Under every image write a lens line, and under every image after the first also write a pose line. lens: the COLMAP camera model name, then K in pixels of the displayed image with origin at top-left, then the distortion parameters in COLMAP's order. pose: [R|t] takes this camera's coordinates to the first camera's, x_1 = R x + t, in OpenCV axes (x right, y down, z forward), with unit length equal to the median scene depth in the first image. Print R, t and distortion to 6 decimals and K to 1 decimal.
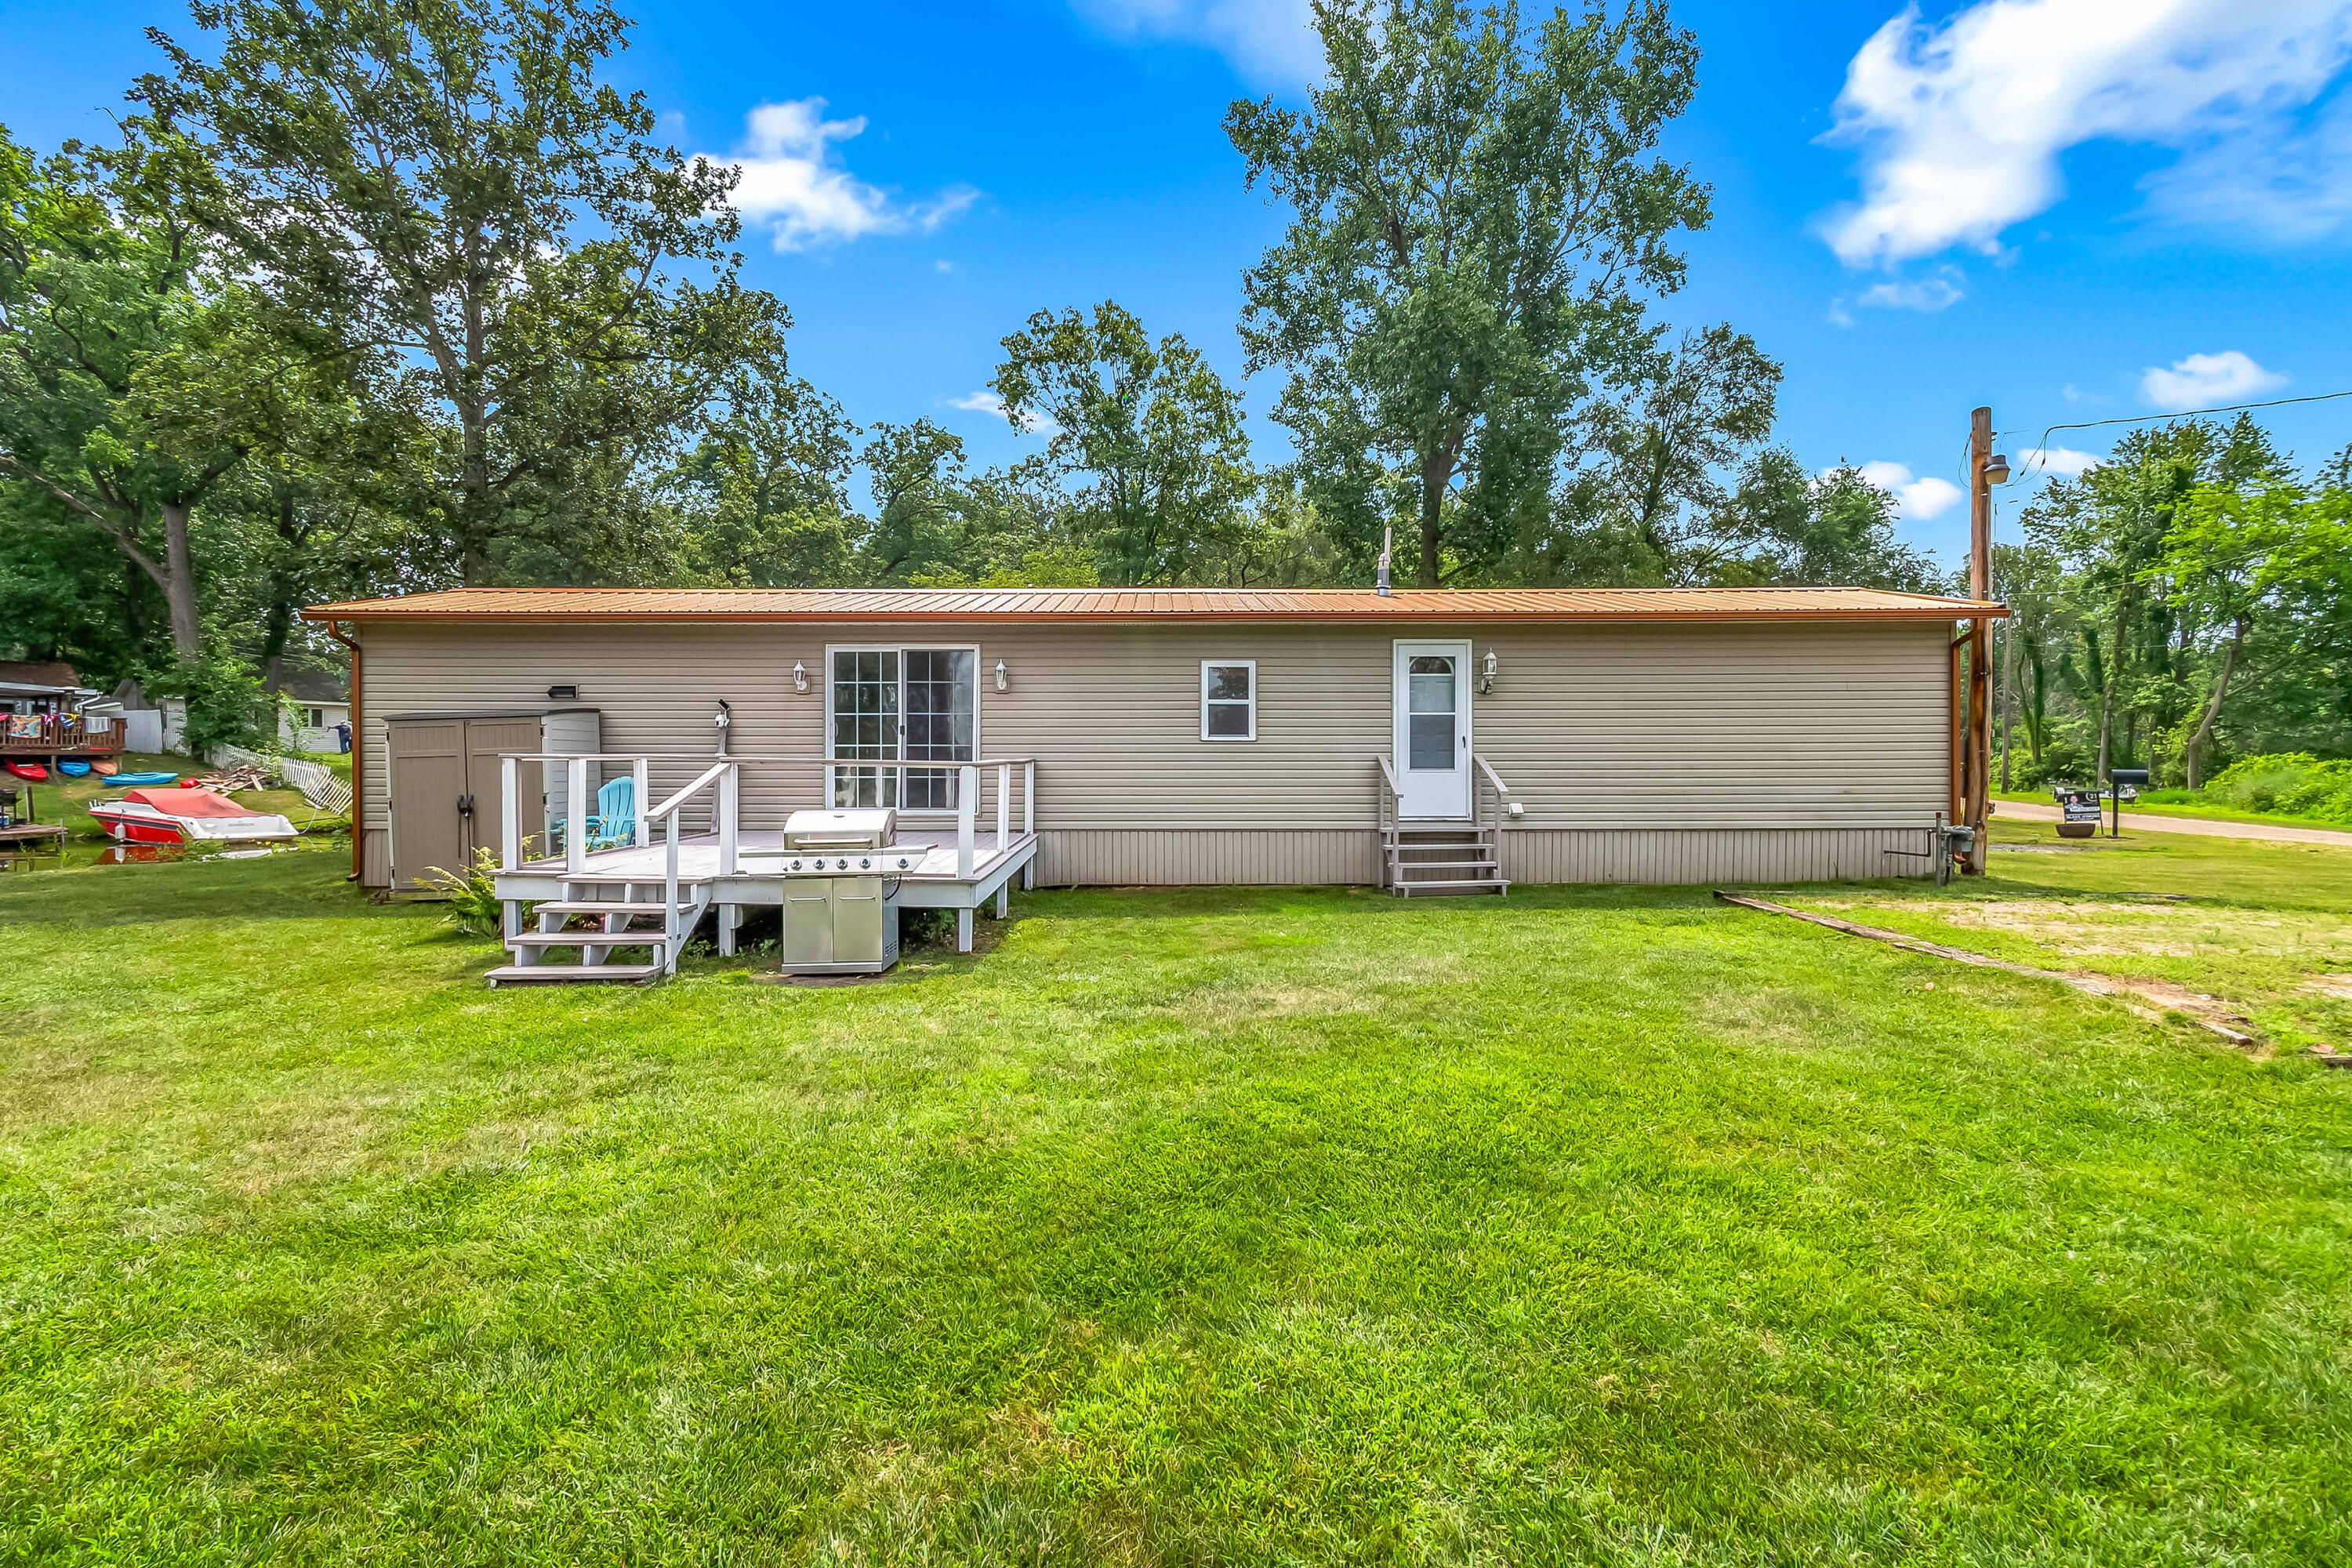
lens RADIAL K [[1053.6, 0, 1174.3], [0, 1053.6, 775.6], [0, 0, 1]] dist [0.007704, -0.003883]
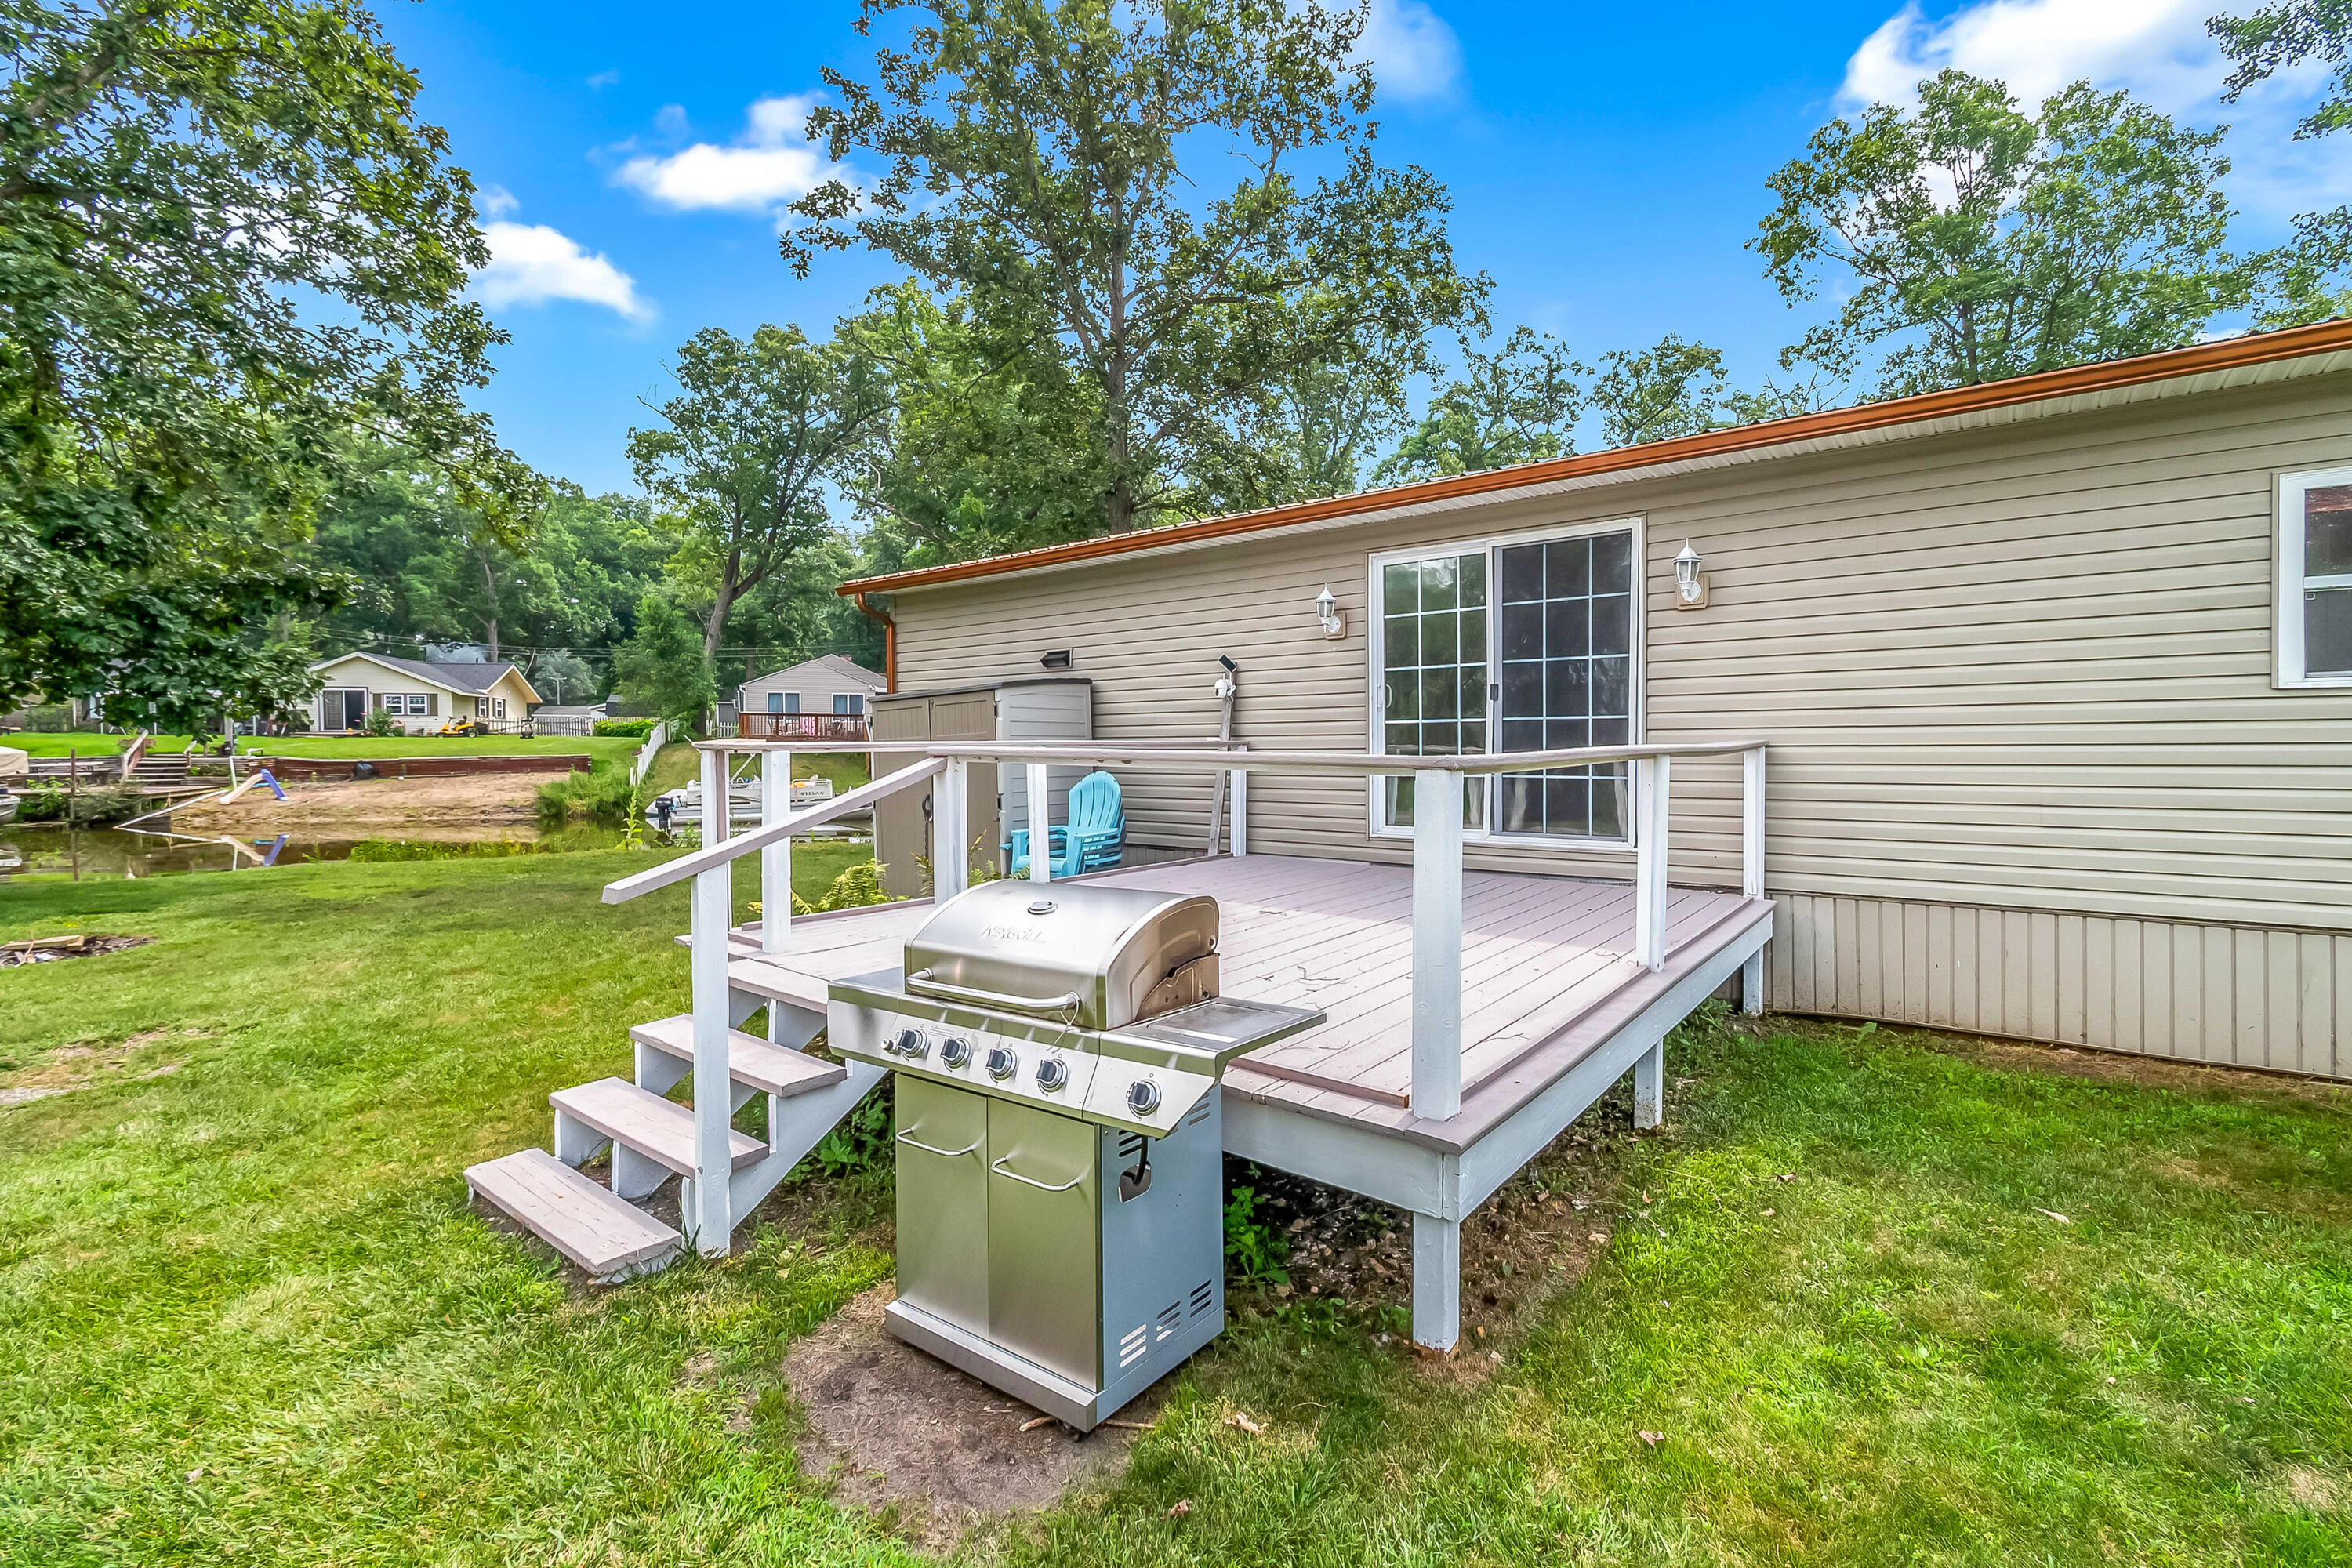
lens RADIAL K [[1053.6, 0, 1143.3], [0, 1053.6, 748.6], [0, 0, 1]] dist [0.007704, -0.003883]
pose [[0.758109, -0.005087, -0.652107, -0.011297], [-0.000785, 0.999962, -0.008713, -0.002551], [0.652127, 0.007117, 0.758076, 0.144965]]
